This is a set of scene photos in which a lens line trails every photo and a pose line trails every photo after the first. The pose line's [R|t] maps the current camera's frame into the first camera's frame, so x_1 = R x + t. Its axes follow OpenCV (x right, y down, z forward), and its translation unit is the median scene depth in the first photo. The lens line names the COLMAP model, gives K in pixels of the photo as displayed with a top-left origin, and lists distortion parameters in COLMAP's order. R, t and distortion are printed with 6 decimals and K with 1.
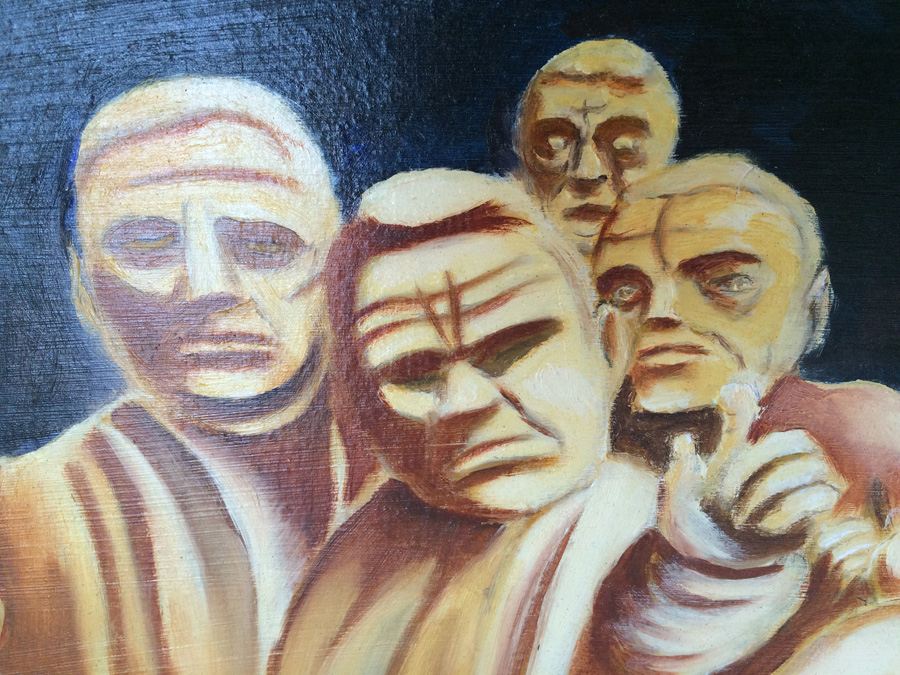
lens RADIAL K [[761.4, 0, 449.4], [0, 761.4, 338.5], [0, 0, 1]] dist [0.047422, -0.080135]
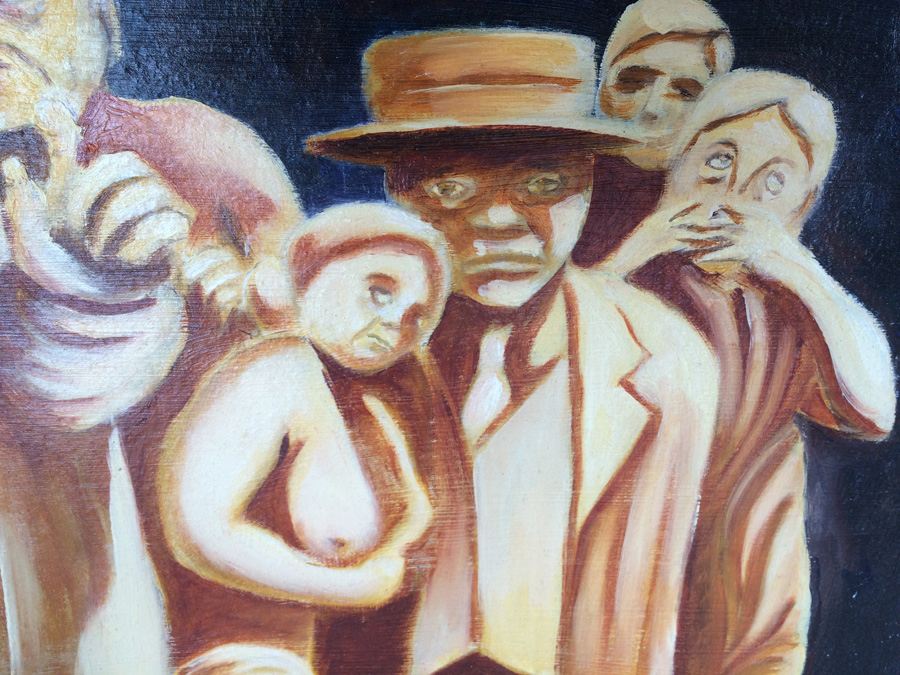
lens RADIAL K [[761.4, 0, 450.1], [0, 761.4, 334.8], [0, 0, 1]] dist [0.047422, -0.080135]
pose [[0.993755, -0.036999, 0.105267, 0.732142], [0.030937, 0.997799, 0.058654, 0.301842], [-0.107205, -0.055031, 0.992713, -0.068306]]
